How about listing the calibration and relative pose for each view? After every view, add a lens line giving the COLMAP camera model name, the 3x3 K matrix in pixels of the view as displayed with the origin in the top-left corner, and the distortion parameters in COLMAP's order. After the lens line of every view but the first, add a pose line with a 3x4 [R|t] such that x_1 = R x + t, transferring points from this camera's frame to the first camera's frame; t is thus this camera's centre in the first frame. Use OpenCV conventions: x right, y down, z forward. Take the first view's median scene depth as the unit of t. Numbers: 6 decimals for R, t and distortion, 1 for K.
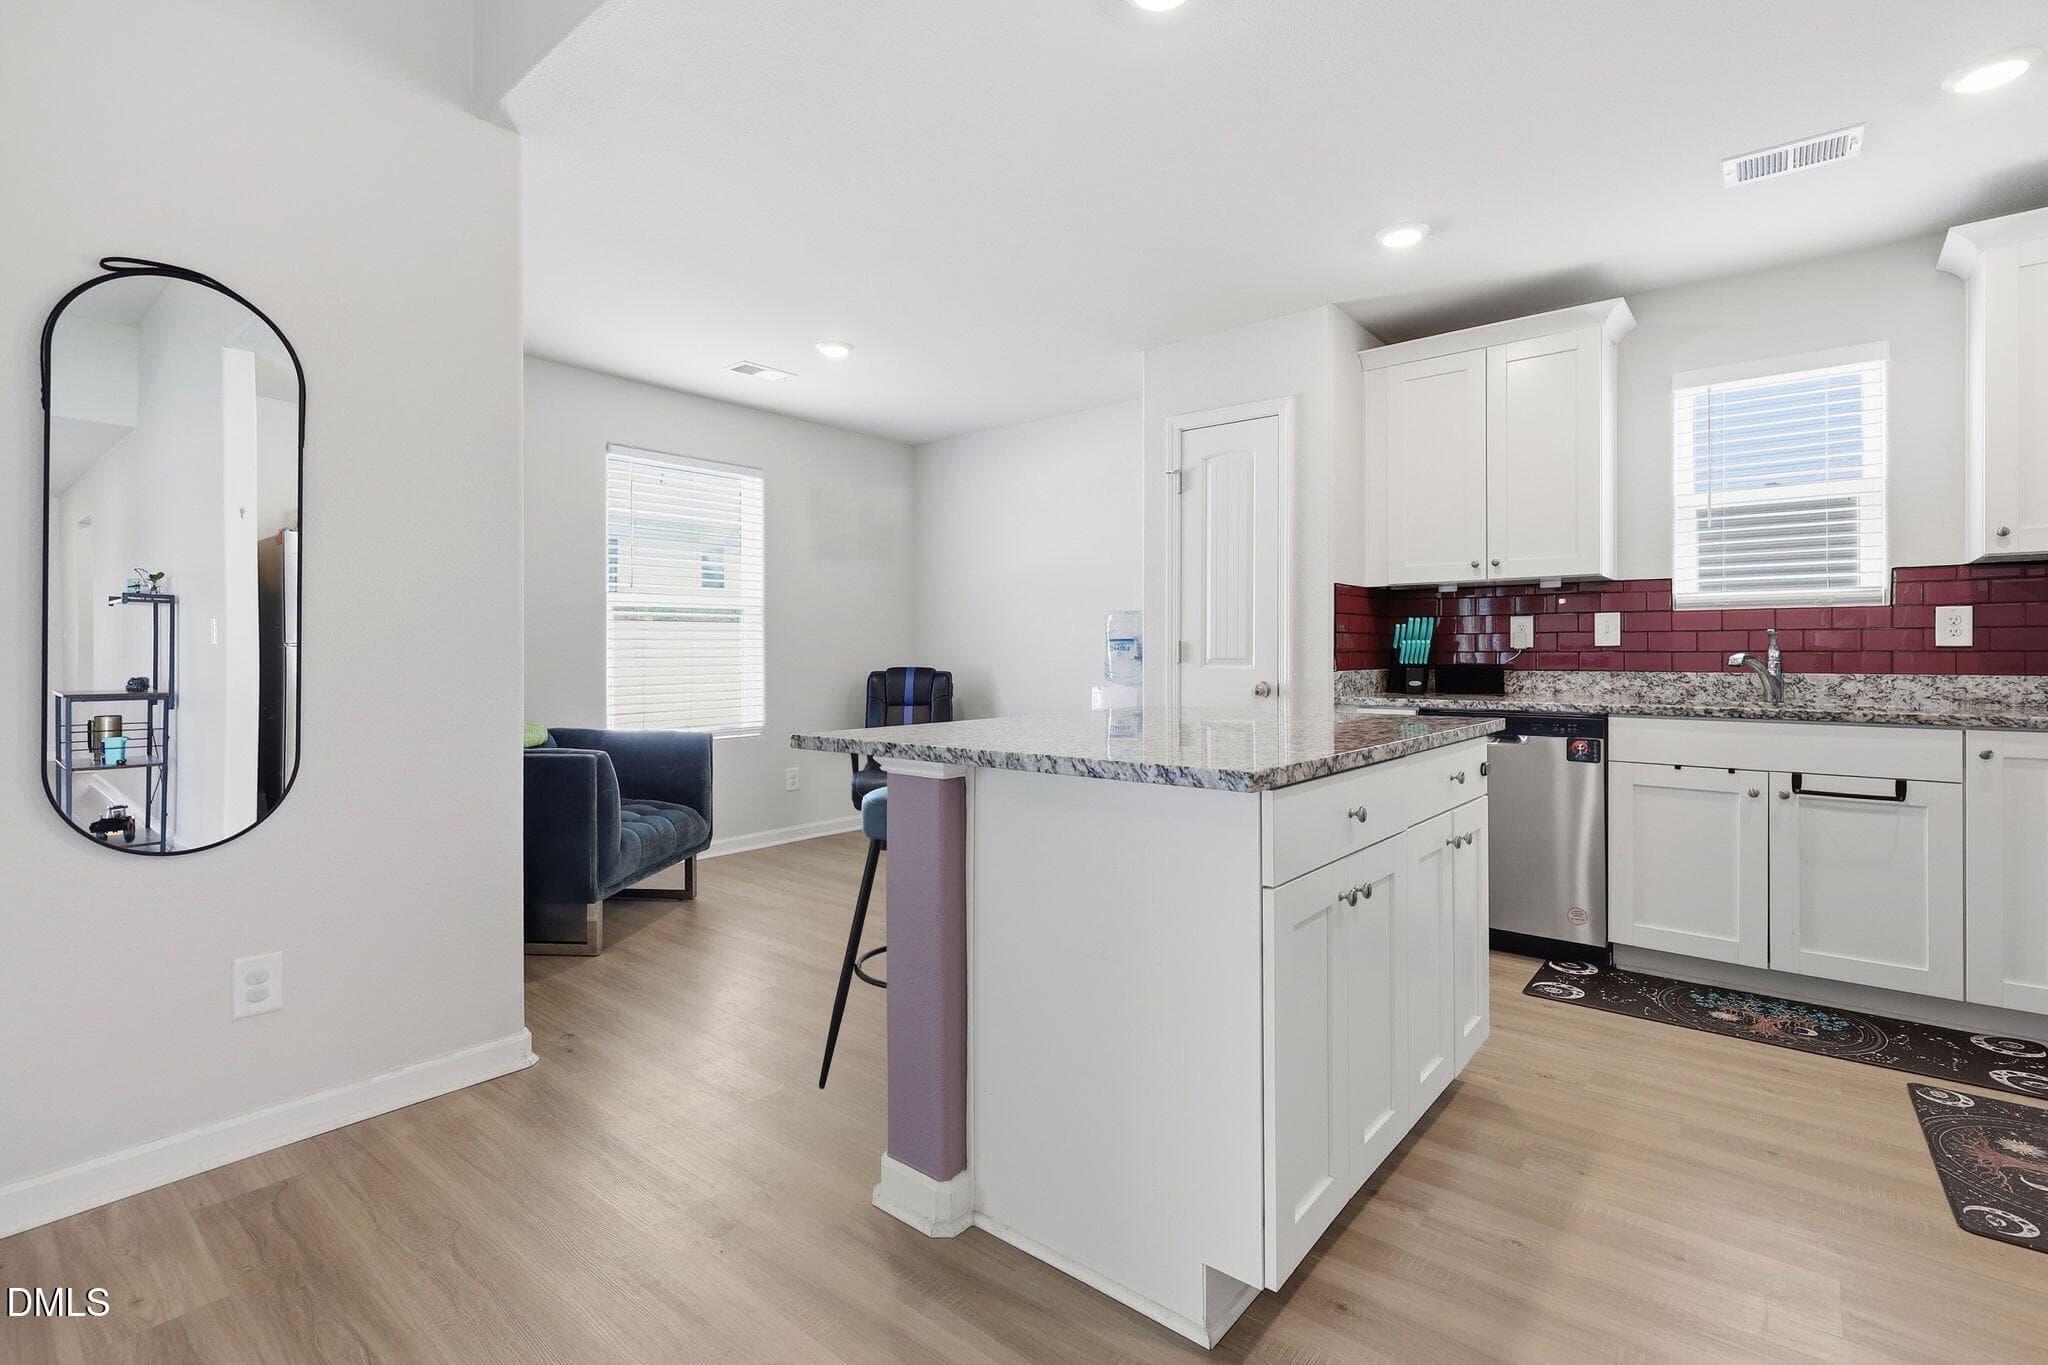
lens RADIAL K [[934.6, 0, 1031.1], [0, 934.6, 649.4], [0, 0, 1]] dist [0.003229, 0.000443]
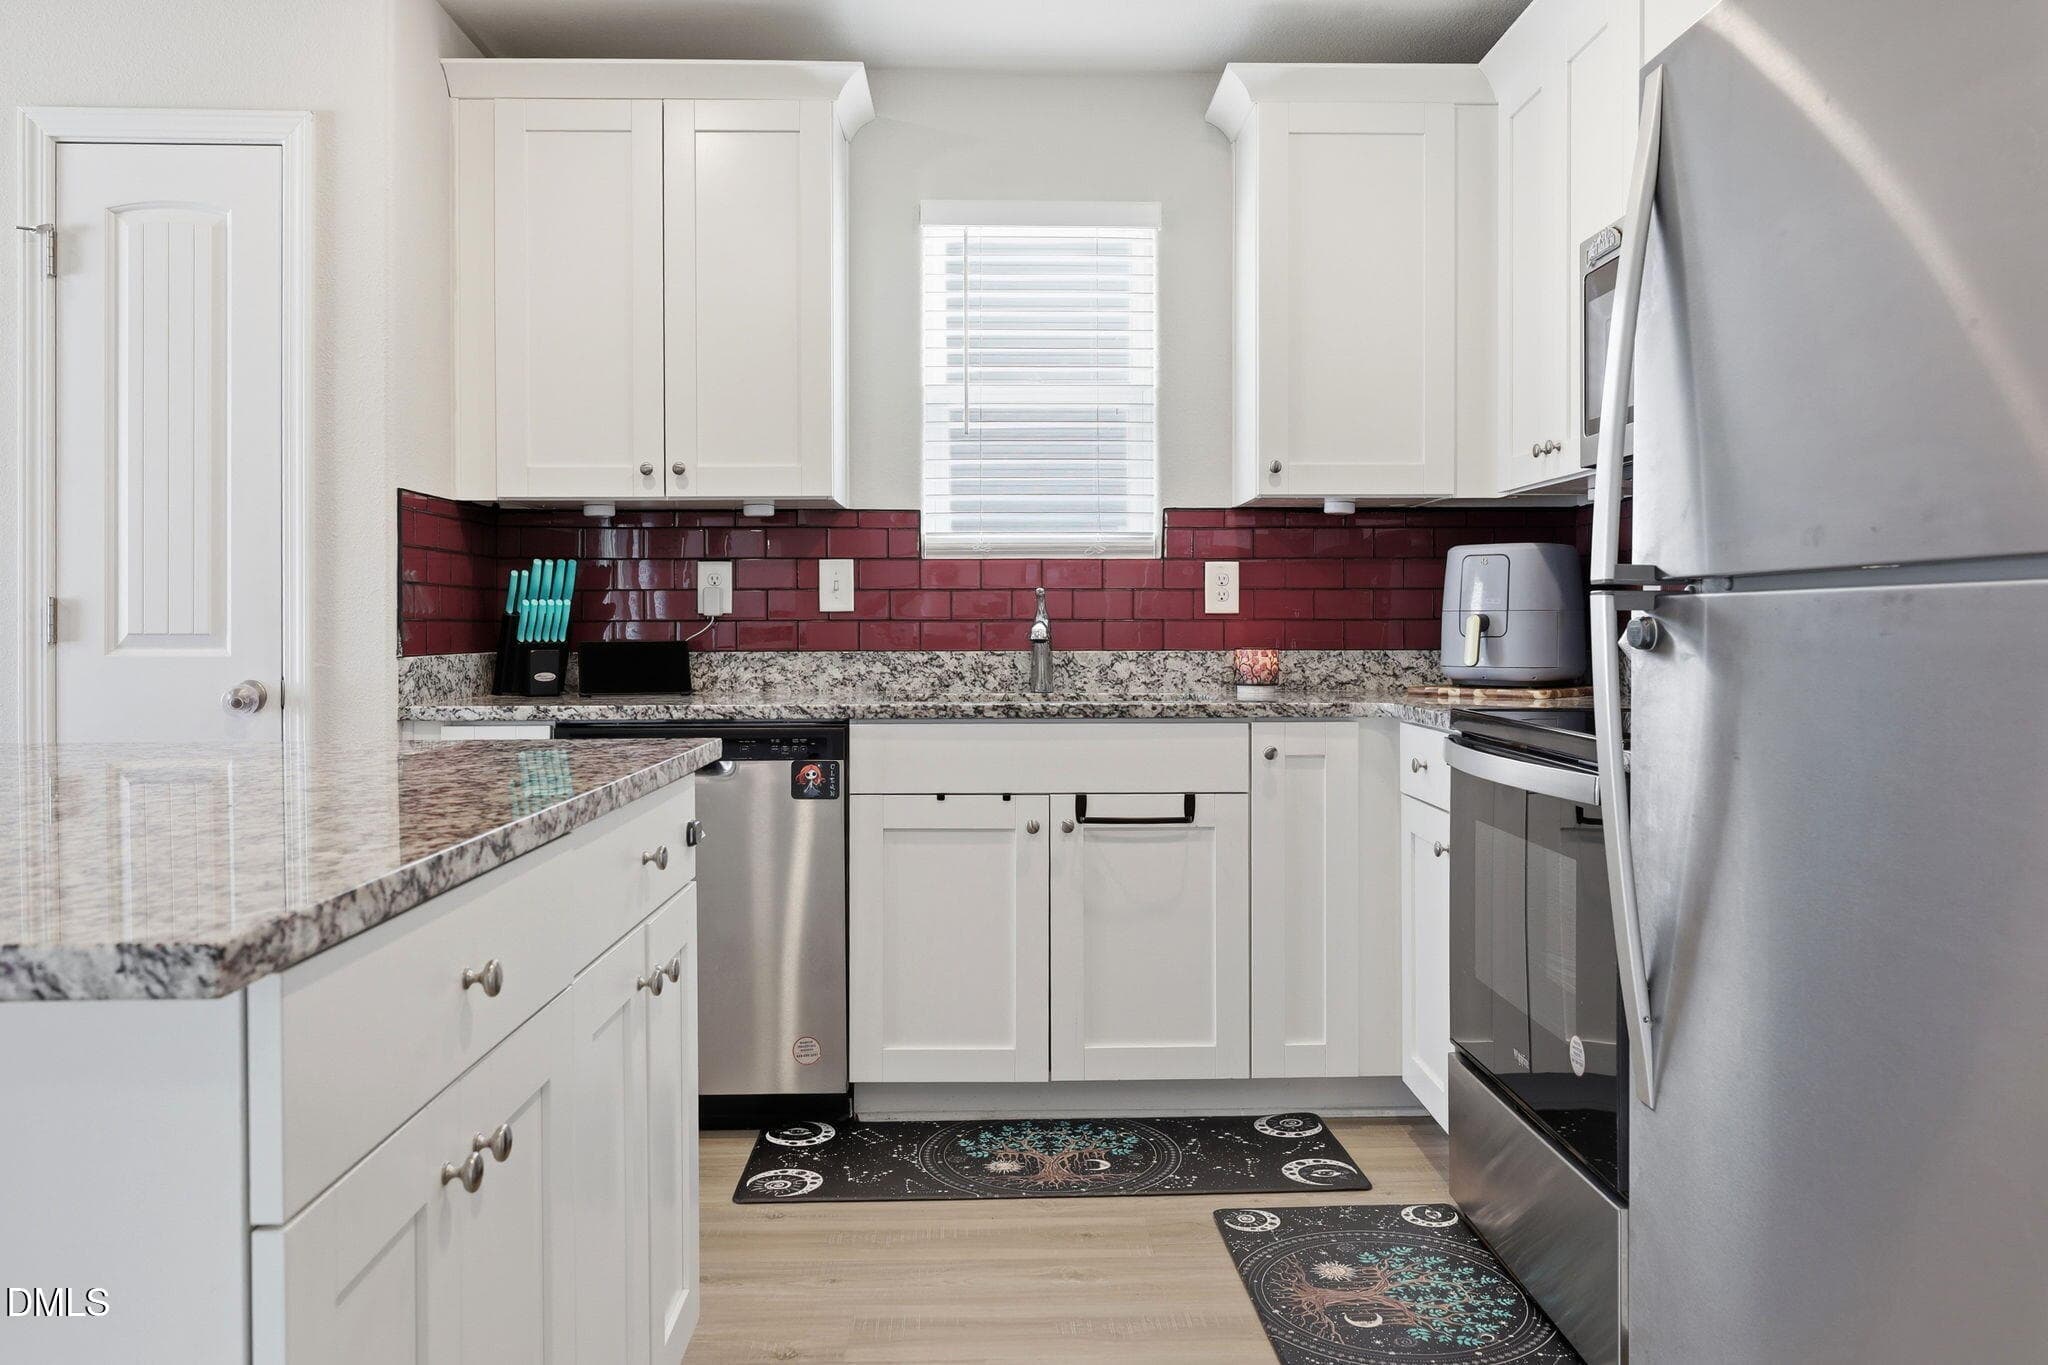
lens RADIAL K [[1541.4, 0, 1030.1], [0, 1541.4, 634.5], [0, 0, 1]] dist [0.001442, -0.001060]
pose [[0.756813, -0.004879, 0.653613, 0.033387], [-0.001317, 0.999959, 0.008990, 0.002592], [-0.653630, -0.007664, 0.756775, 0.136381]]
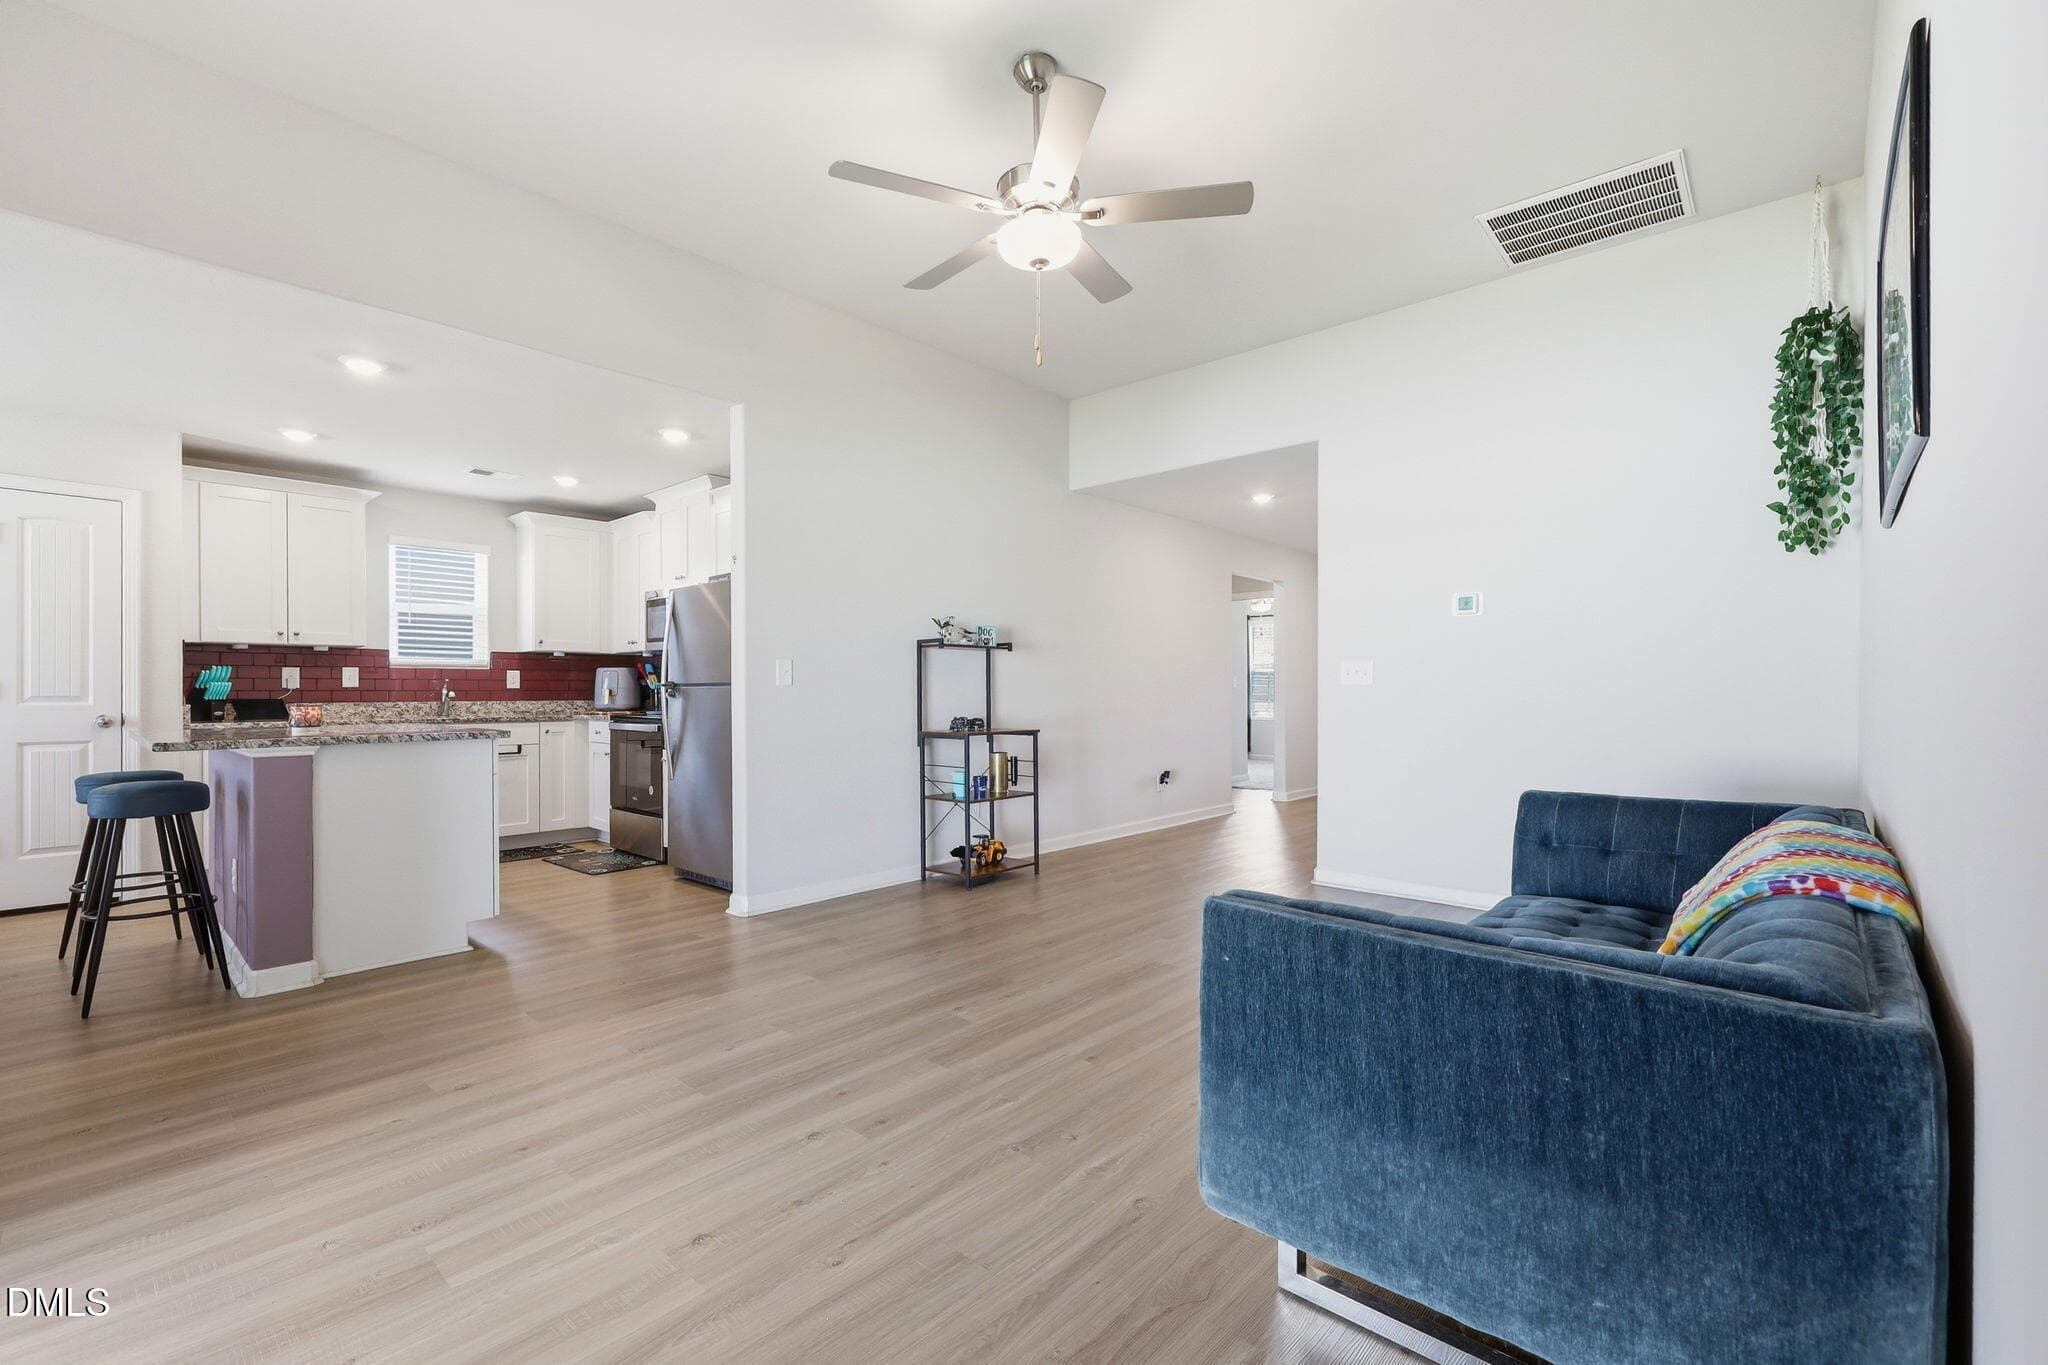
lens RADIAL K [[874.6, 0, 1023.4], [0, 874.6, 696.2], [0, 0, 1]] dist [0.002297, -0.000122]
pose [[0.052588, -0.005145, 0.998603, -1.007018], [-0.002476, 0.999983, 0.005282, 0.001115], [-0.998613, -0.002750, 0.052574, -0.321971]]
